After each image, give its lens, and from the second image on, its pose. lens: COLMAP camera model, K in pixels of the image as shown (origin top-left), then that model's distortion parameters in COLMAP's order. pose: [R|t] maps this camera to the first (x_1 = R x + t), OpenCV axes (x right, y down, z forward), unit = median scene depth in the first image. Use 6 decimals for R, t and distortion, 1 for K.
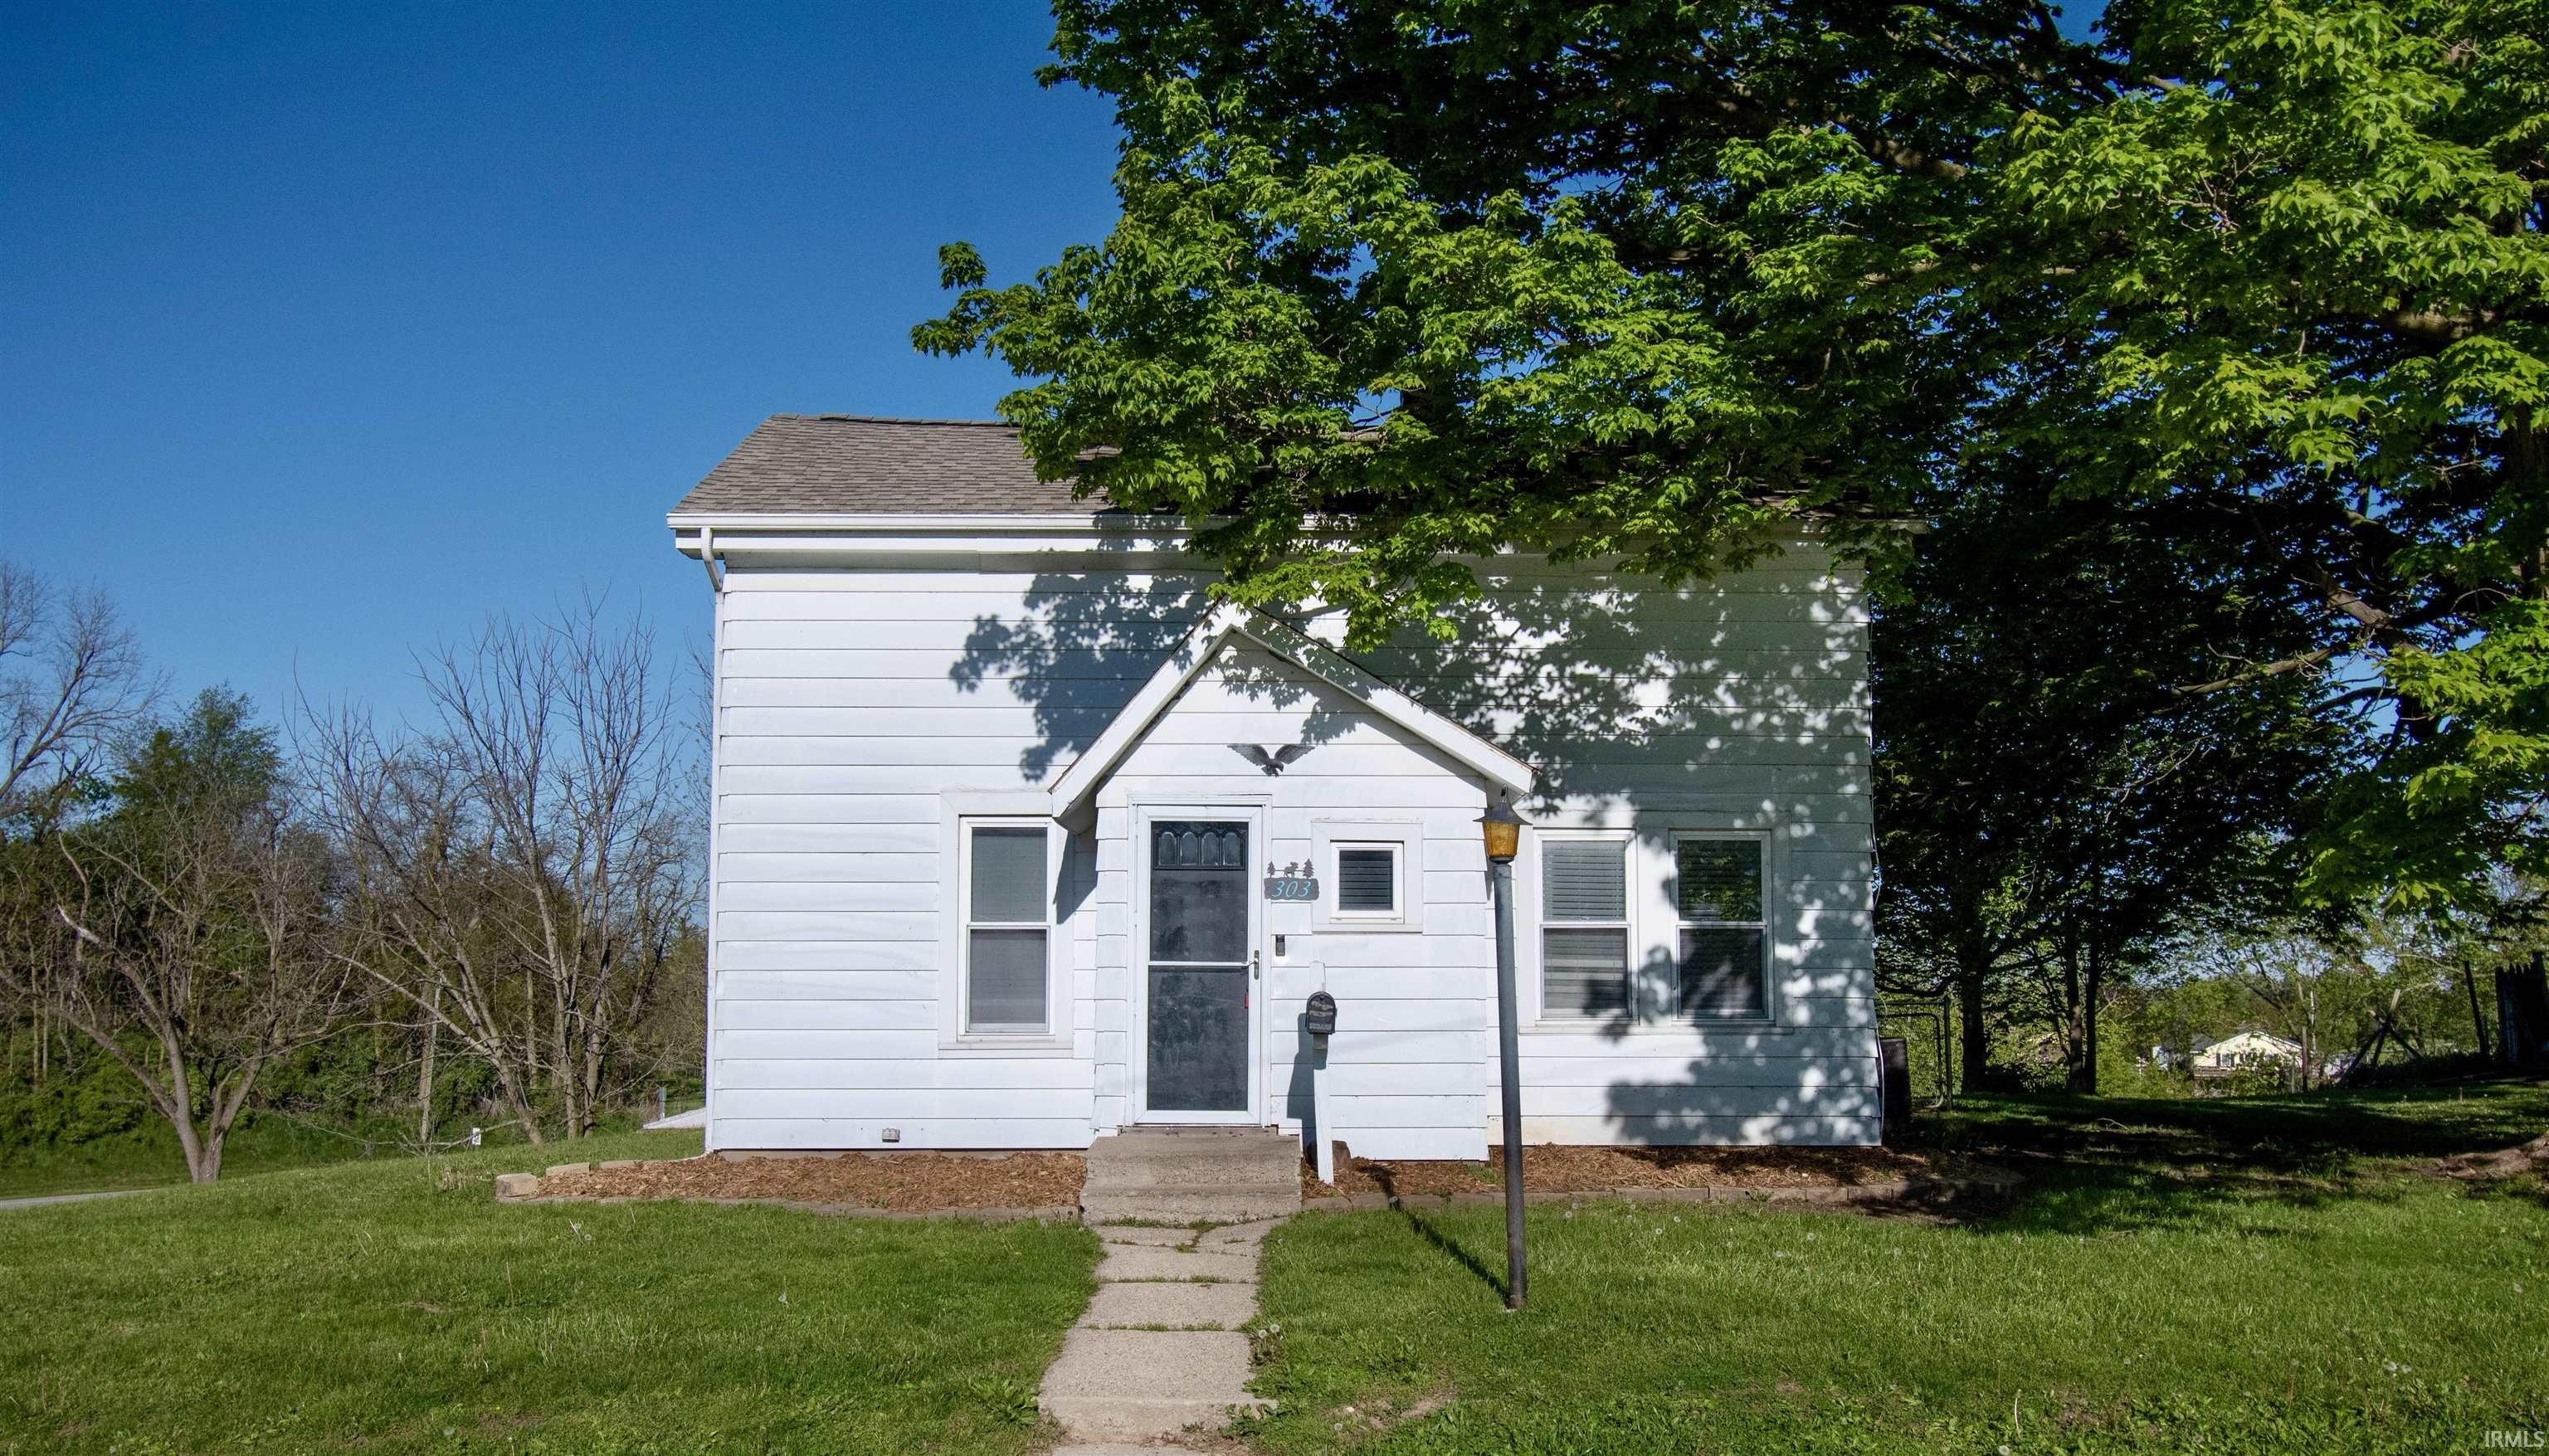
lens RADIAL K [[2021.4, 0, 1274.5], [0, 2021.4, 728.0], [0, 0, 1]] dist [-0.000075, -0.000230]
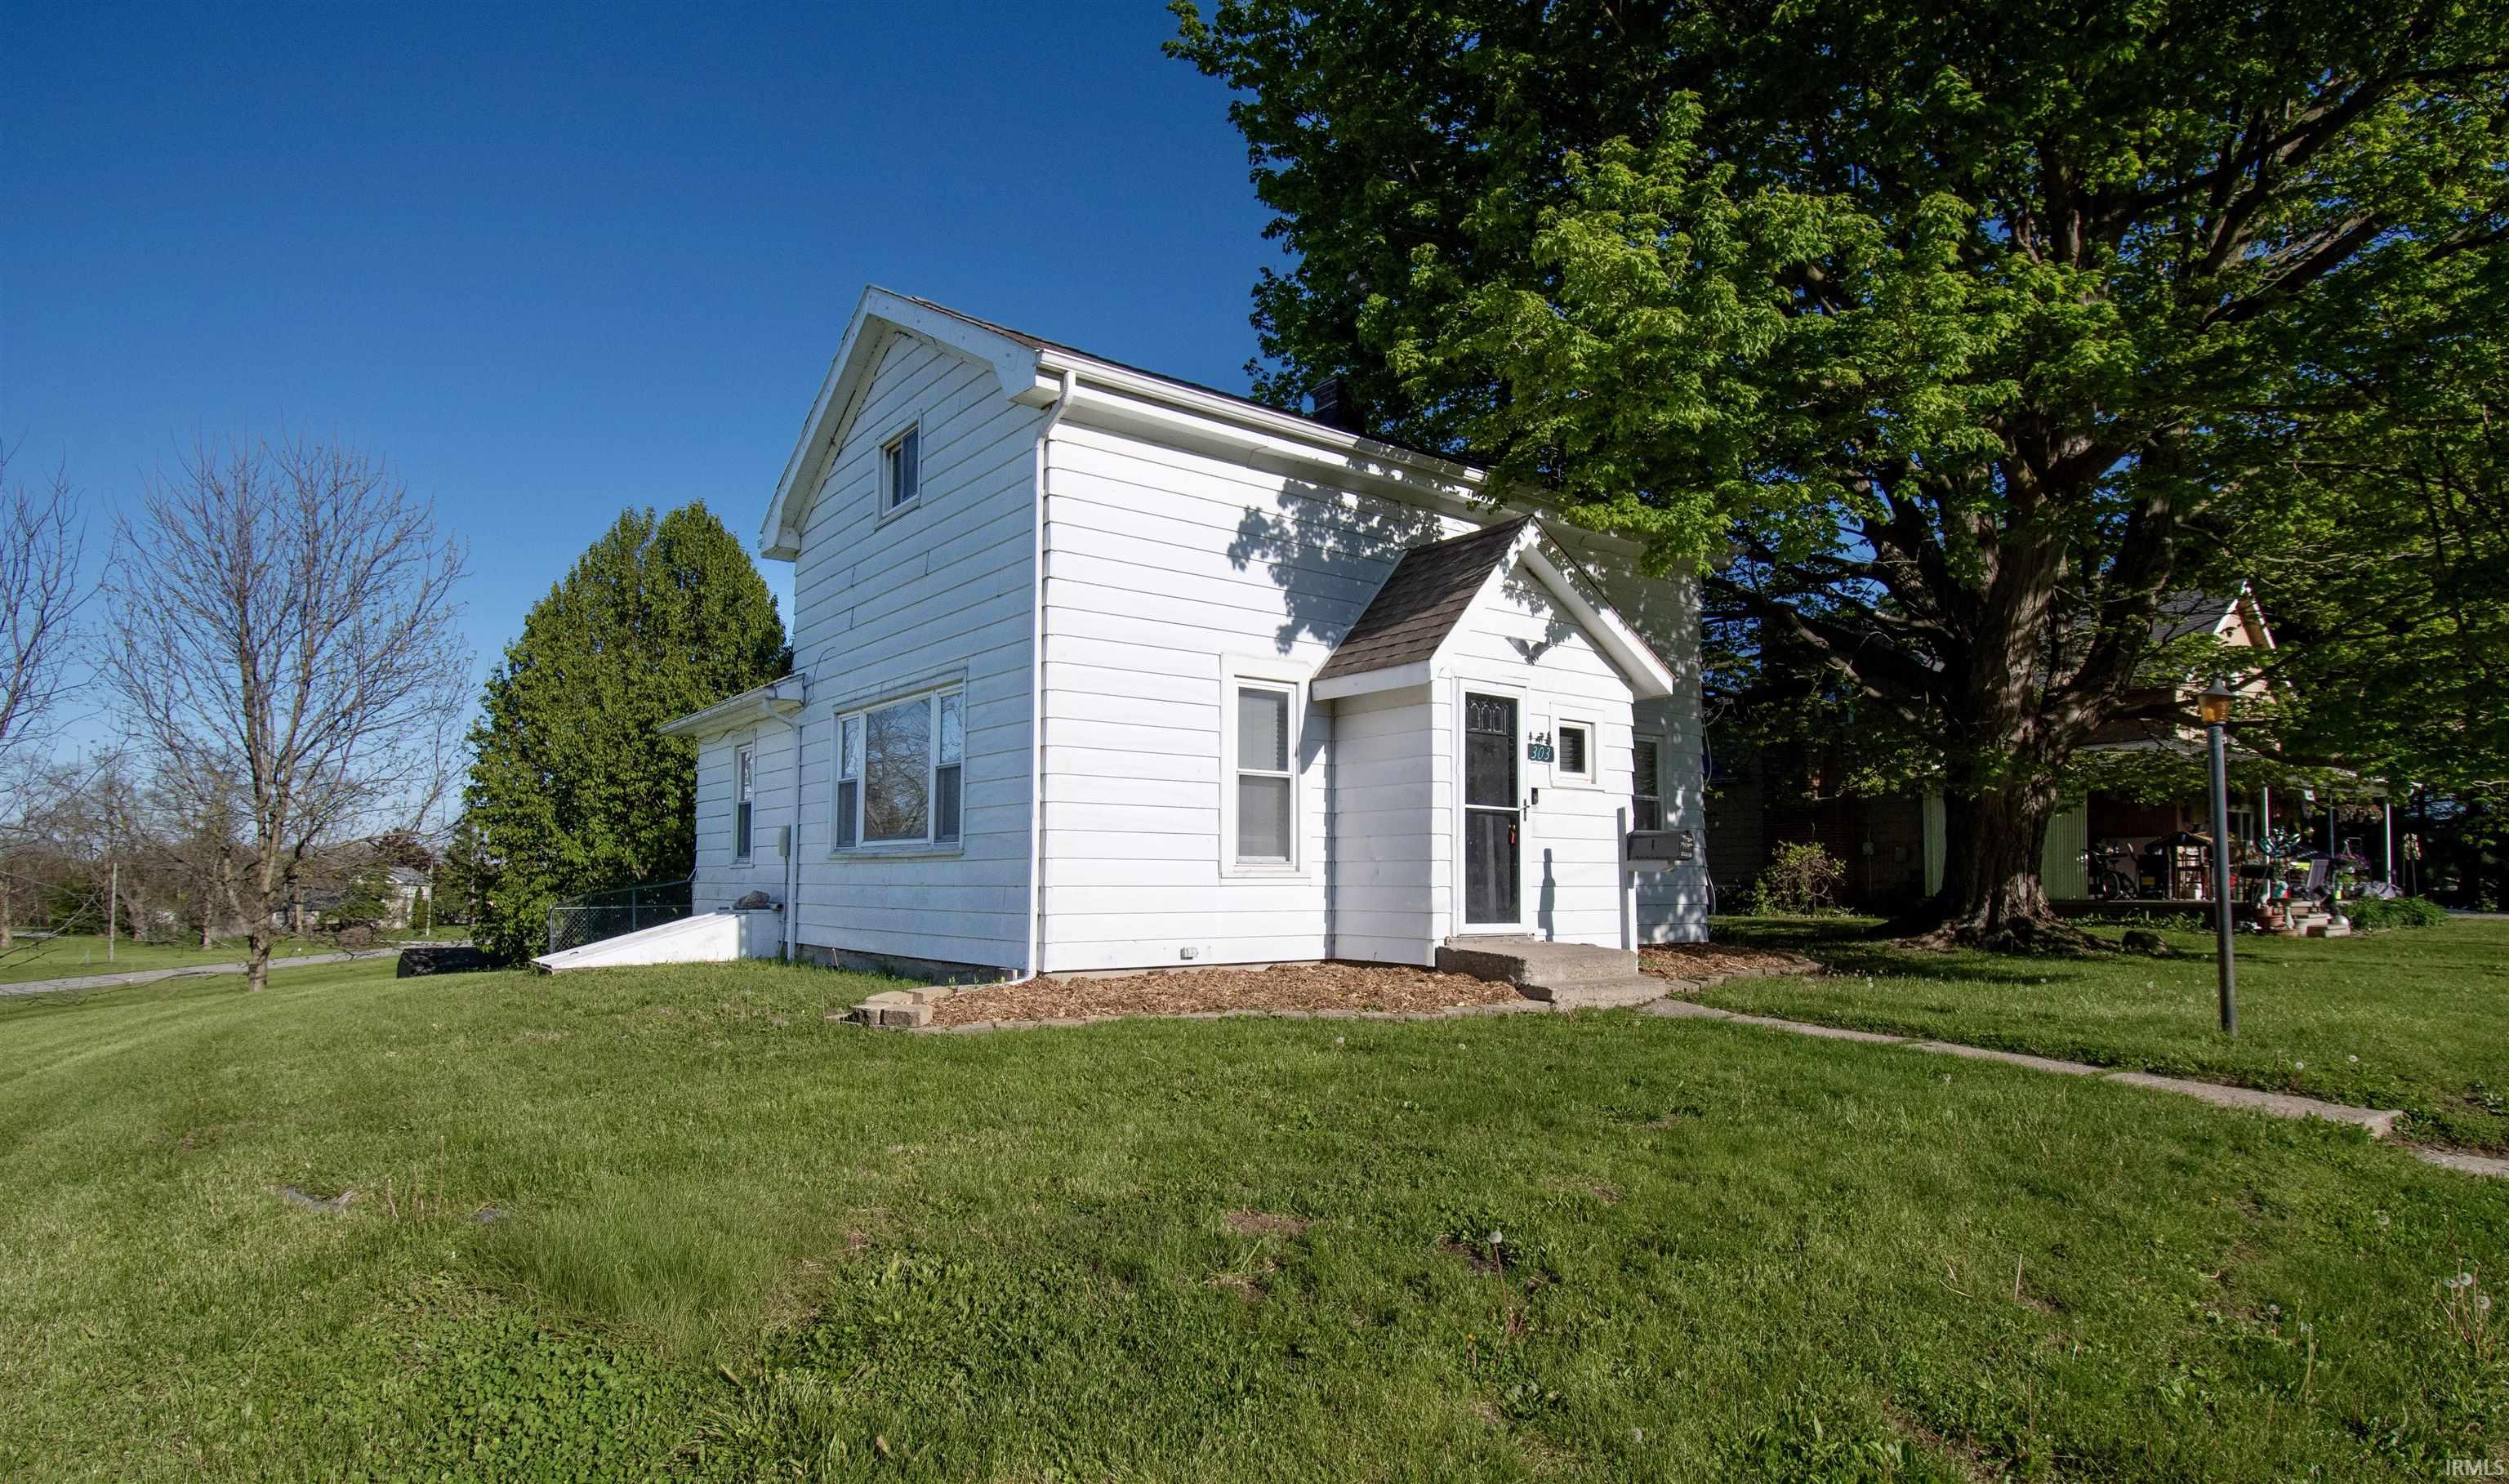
lens RADIAL K [[1341.9, 0, 1259.3], [0, 1341.9, 767.4], [0, 0, 1]] dist [0.031031, -0.000020]
pose [[0.795149, 0.054897, 0.603924, -0.603431], [-0.080403, 0.996646, 0.015267, 0.082187], [-0.601060, -0.060697, 0.796896, 0.379996]]
